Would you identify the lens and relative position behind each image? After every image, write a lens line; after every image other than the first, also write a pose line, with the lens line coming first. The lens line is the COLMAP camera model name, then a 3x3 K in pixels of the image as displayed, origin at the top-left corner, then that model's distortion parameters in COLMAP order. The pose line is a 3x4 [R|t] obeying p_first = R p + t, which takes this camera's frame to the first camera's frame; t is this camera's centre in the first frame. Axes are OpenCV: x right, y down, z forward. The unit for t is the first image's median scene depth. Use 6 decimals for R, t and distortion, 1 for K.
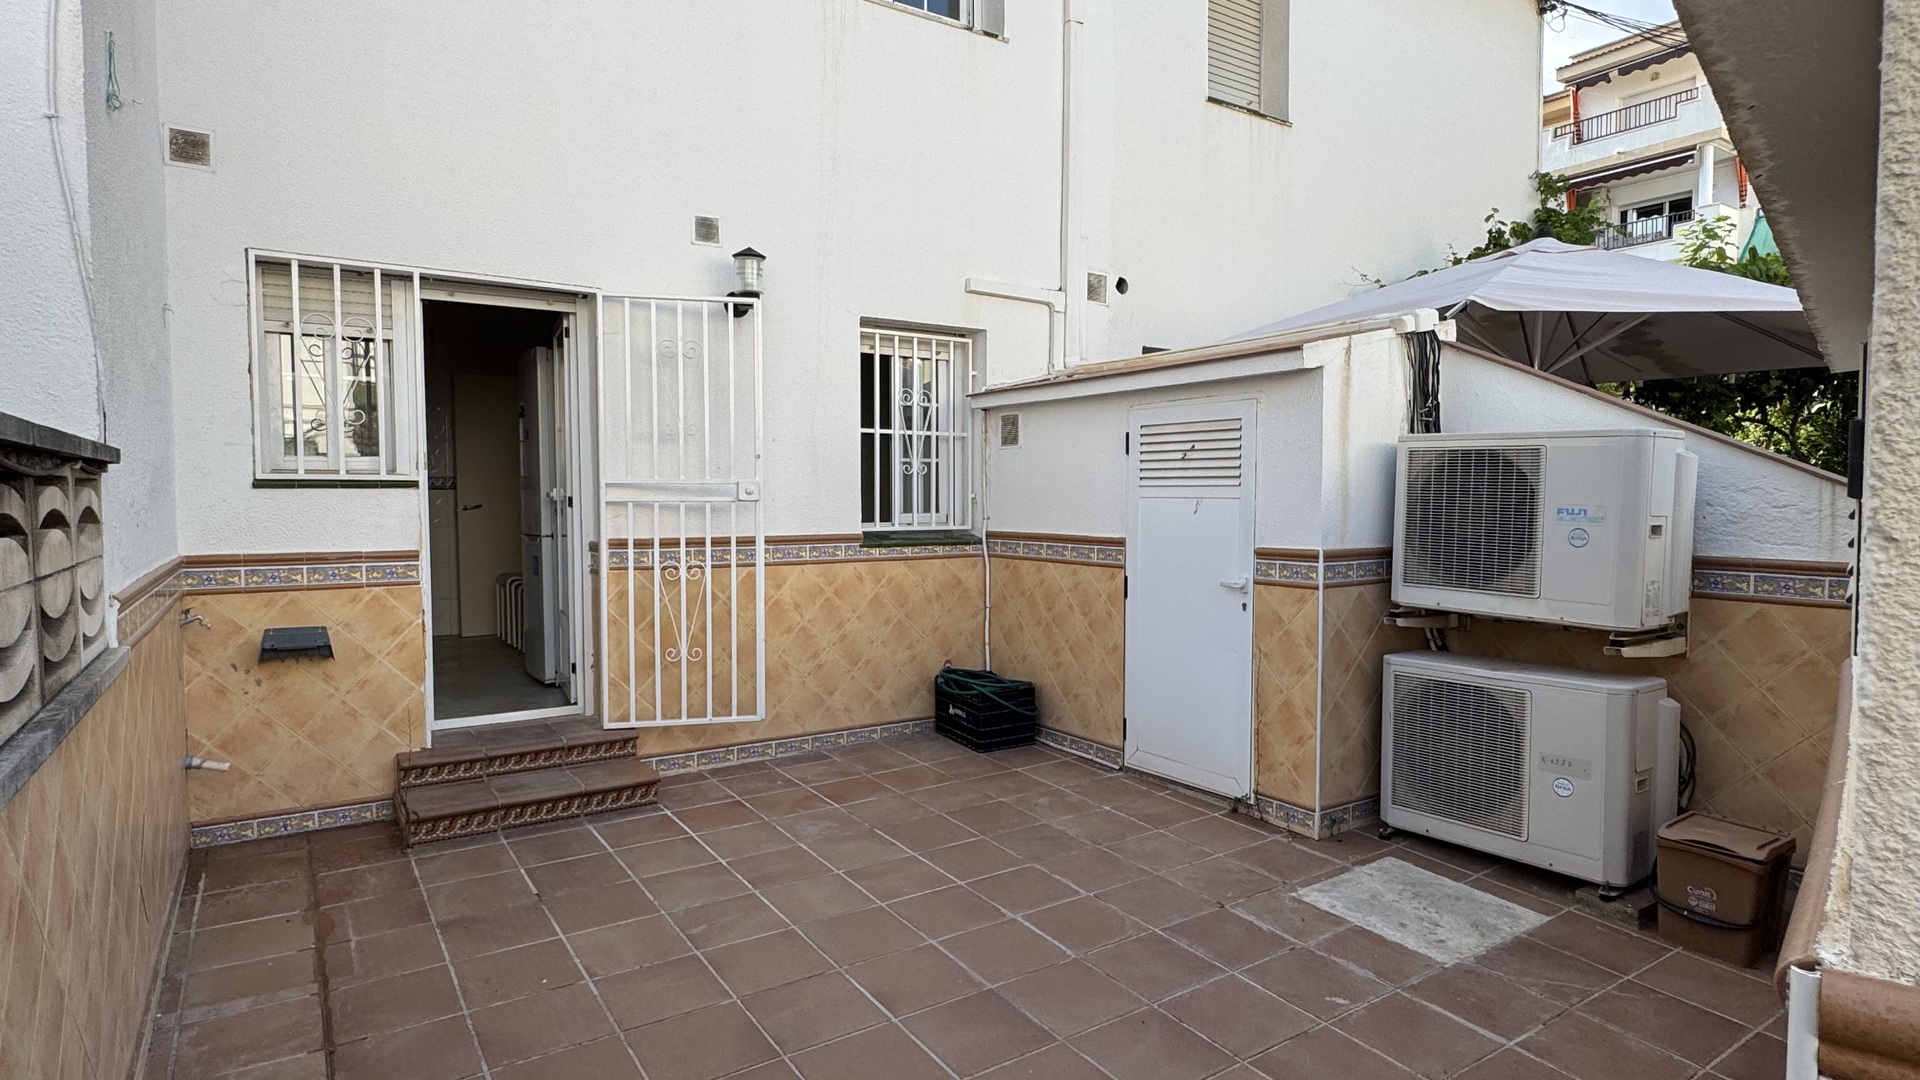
lens RADIAL K [[1044.5, 0, 960.0], [0, 1044.5, 540.0], [0, 0, 1]] dist [0.017641, -0.000021]
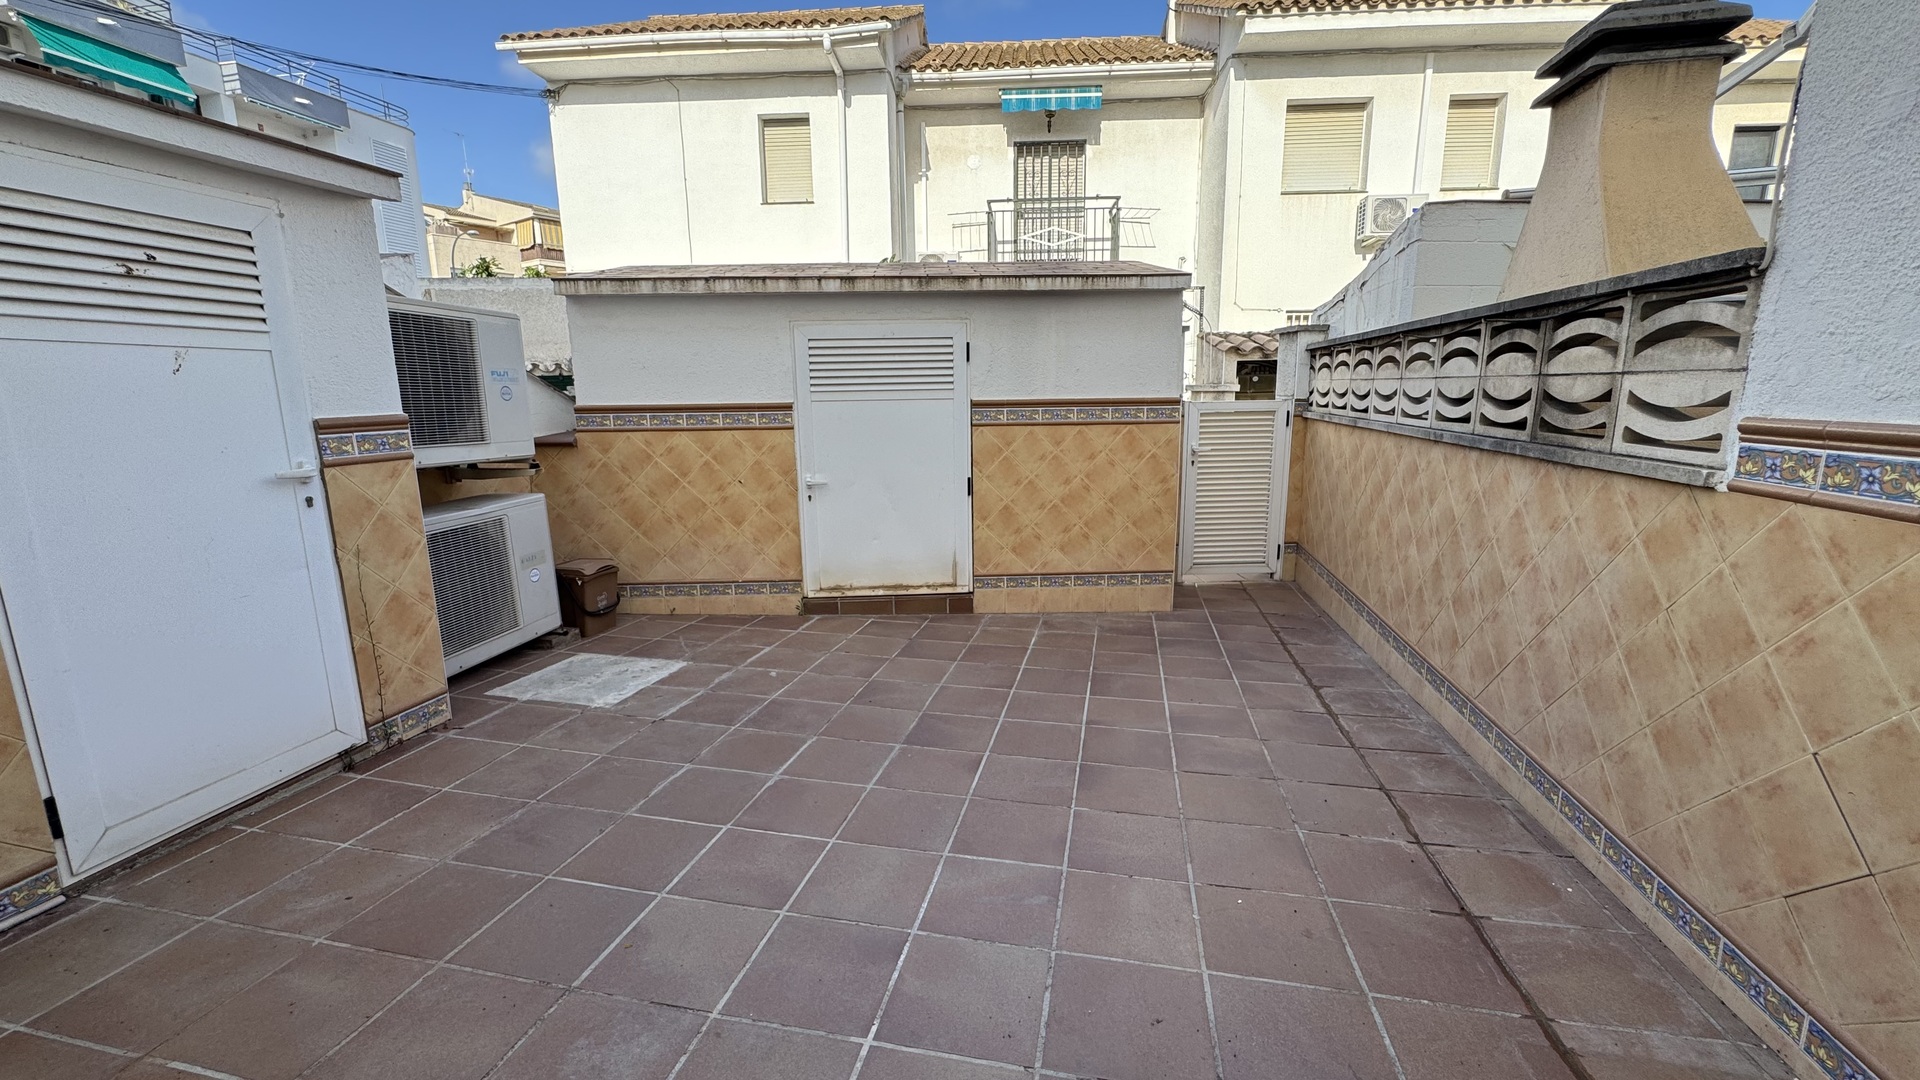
lens RADIAL K [[773.1, 0, 961.1], [0, 773.1, 539.0], [0, 0, 1]] dist [-0.006667, 0.000195]
pose [[-0.702722, -0.123815, 0.700608, -0.499031], [0.048334, 0.974157, 0.220638, -0.009640], [-0.709821, 0.188911, -0.678577, 1.196340]]
